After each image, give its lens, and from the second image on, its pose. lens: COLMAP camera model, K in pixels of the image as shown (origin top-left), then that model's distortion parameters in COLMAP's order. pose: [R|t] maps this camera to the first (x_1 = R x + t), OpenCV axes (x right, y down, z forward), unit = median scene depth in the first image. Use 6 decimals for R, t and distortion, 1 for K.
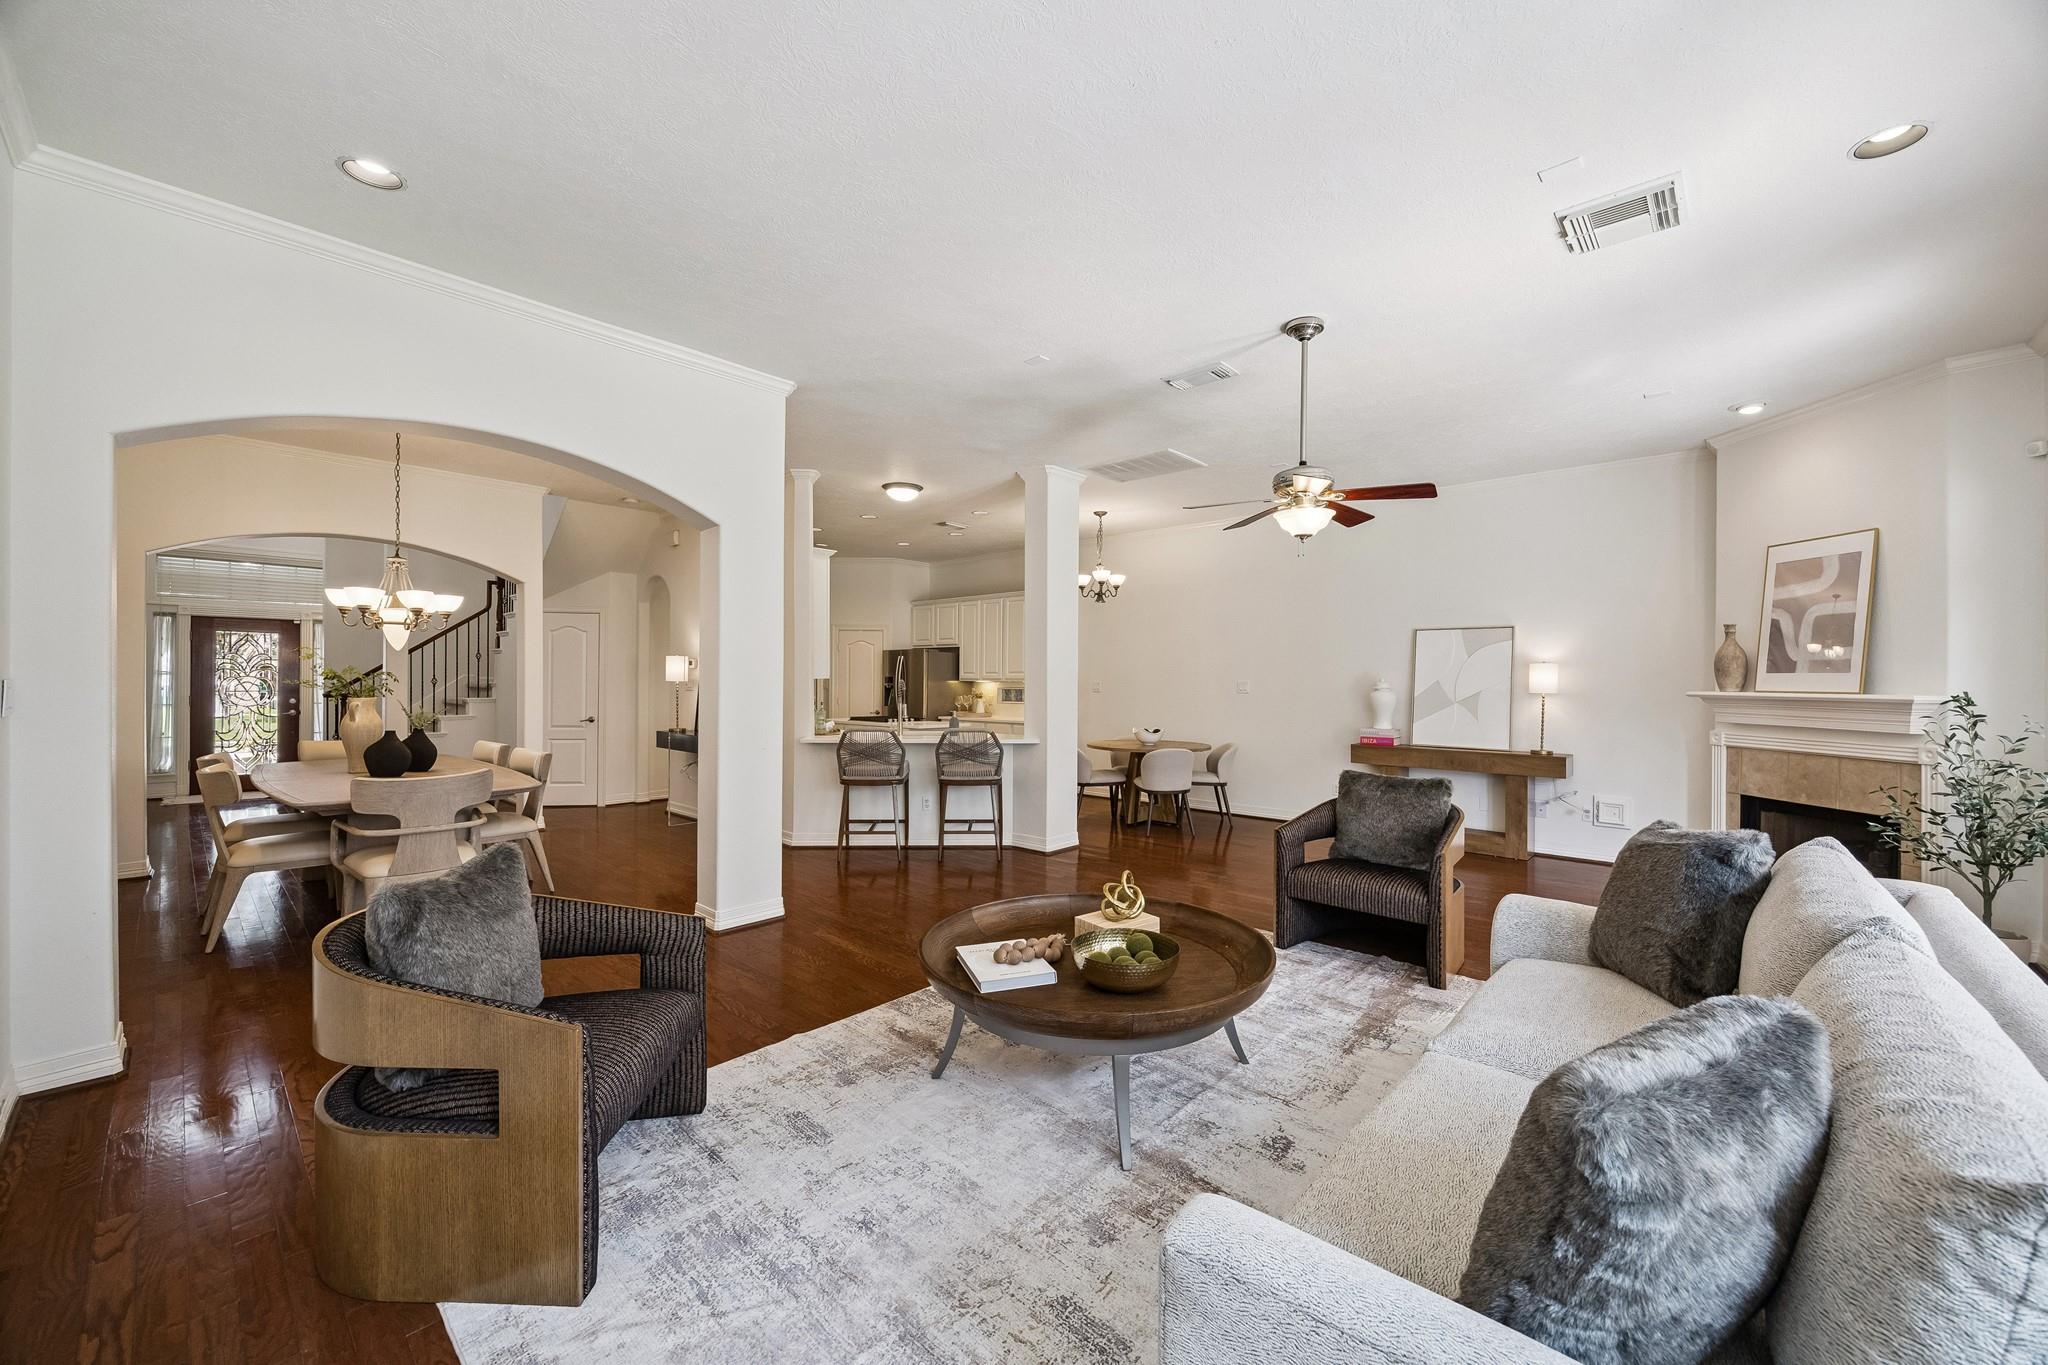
lens RADIAL K [[782.9, 0, 1027.6], [0, 782.9, 674.6], [0, 0, 1]] dist [-0.000355, -0.001082]
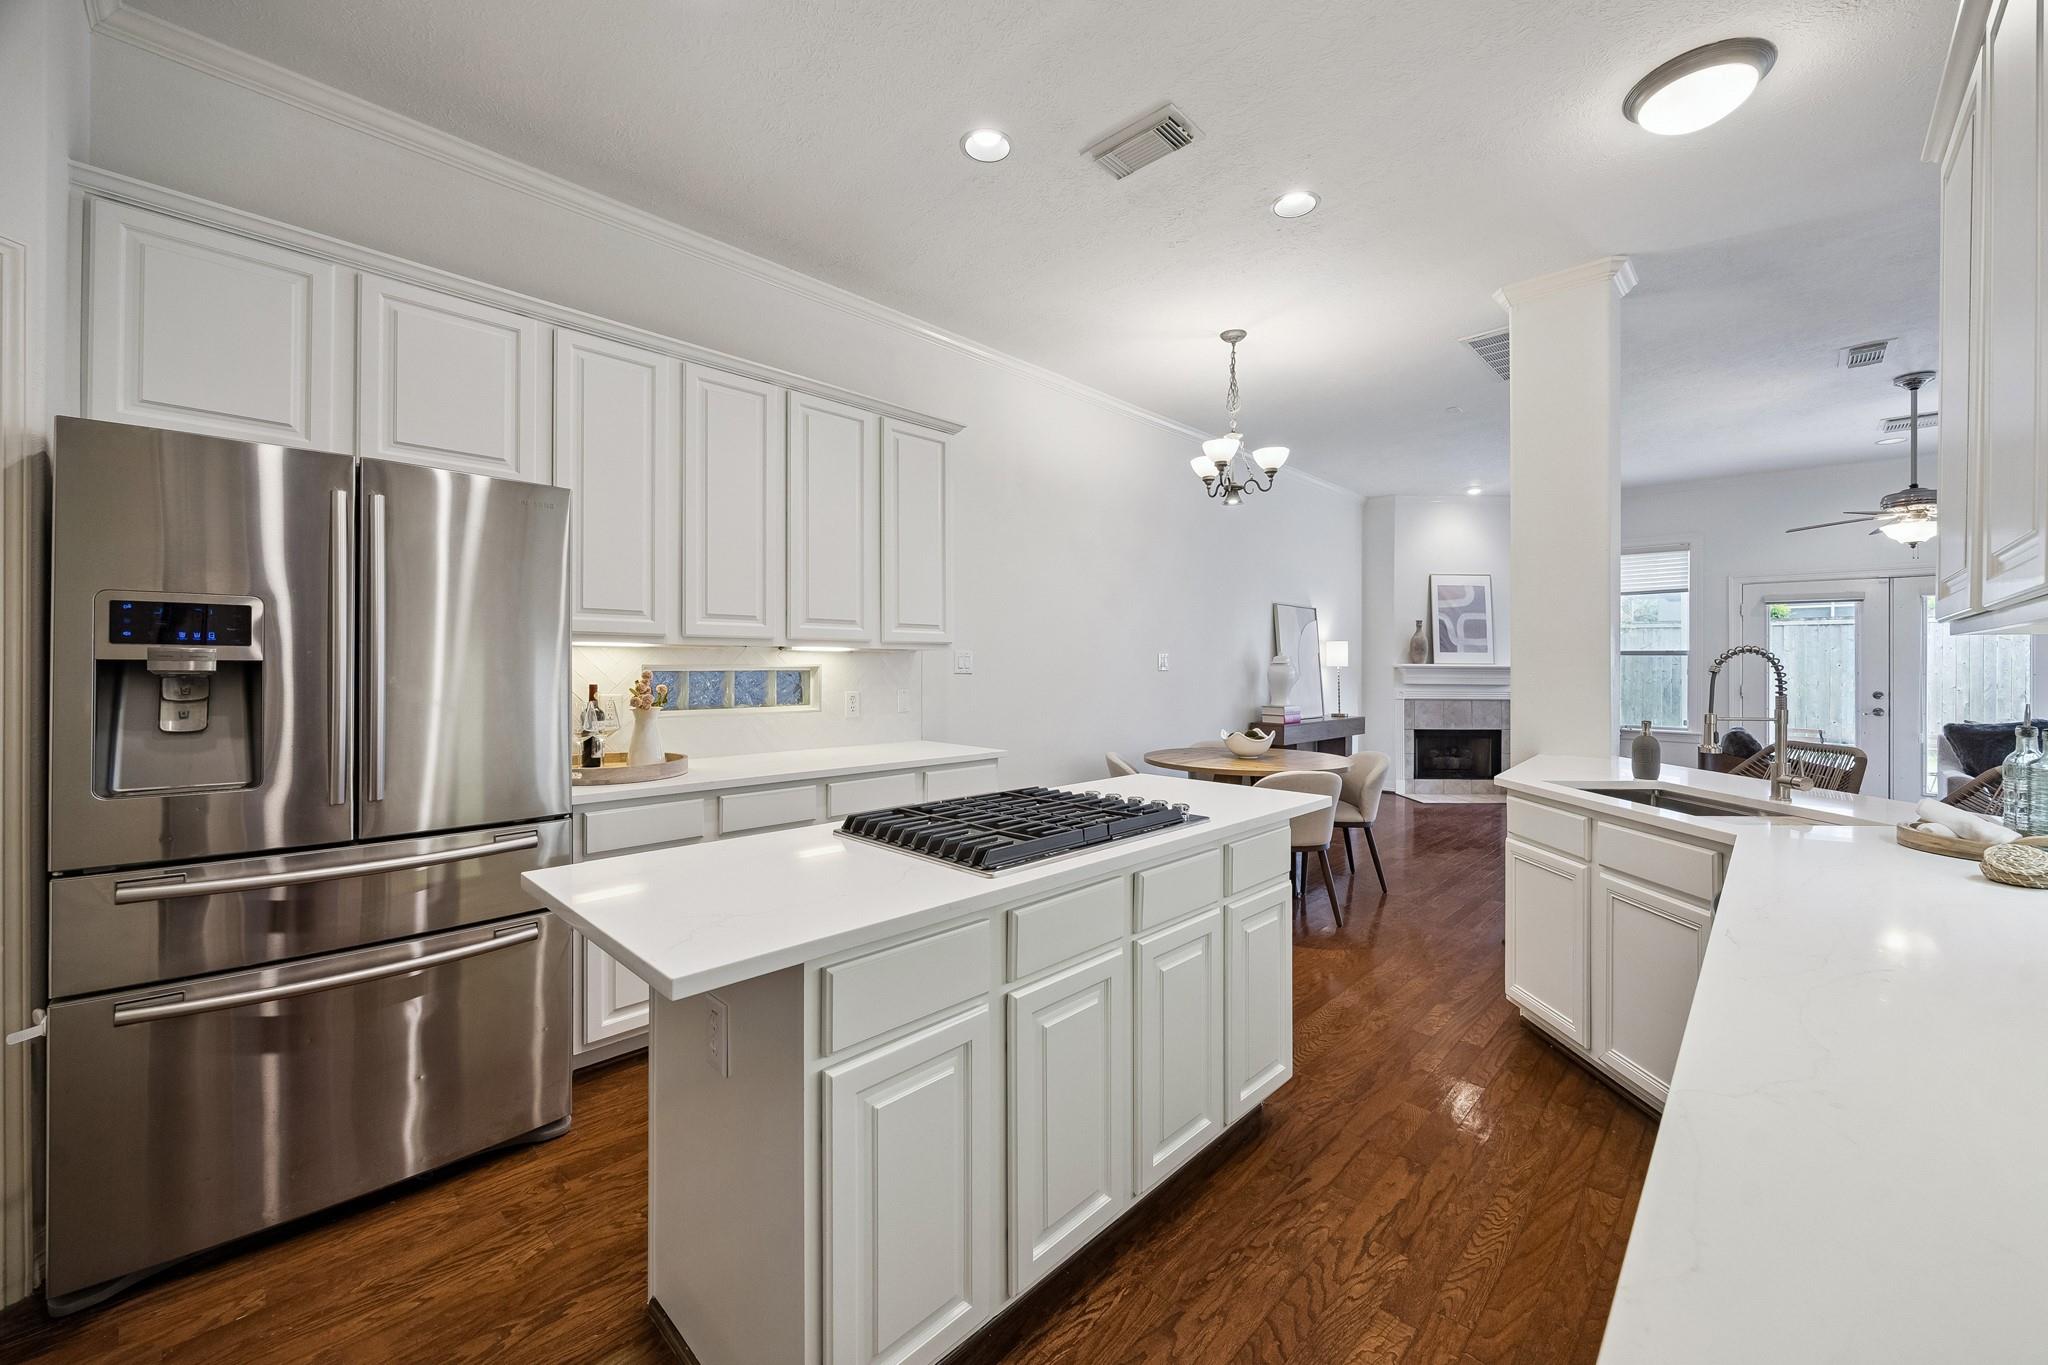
lens RADIAL K [[782.9, 0, 1050.4], [0, 782.9, 661.3], [0, 0, 1]] dist [-0.000355, -0.001082]
pose [[0.019600, -0.001957, 0.999806, -0.554584], [-0.013441, 0.999907, 0.002220, 0.019176], [-0.999718, -0.013482, 0.019572, 1.405088]]
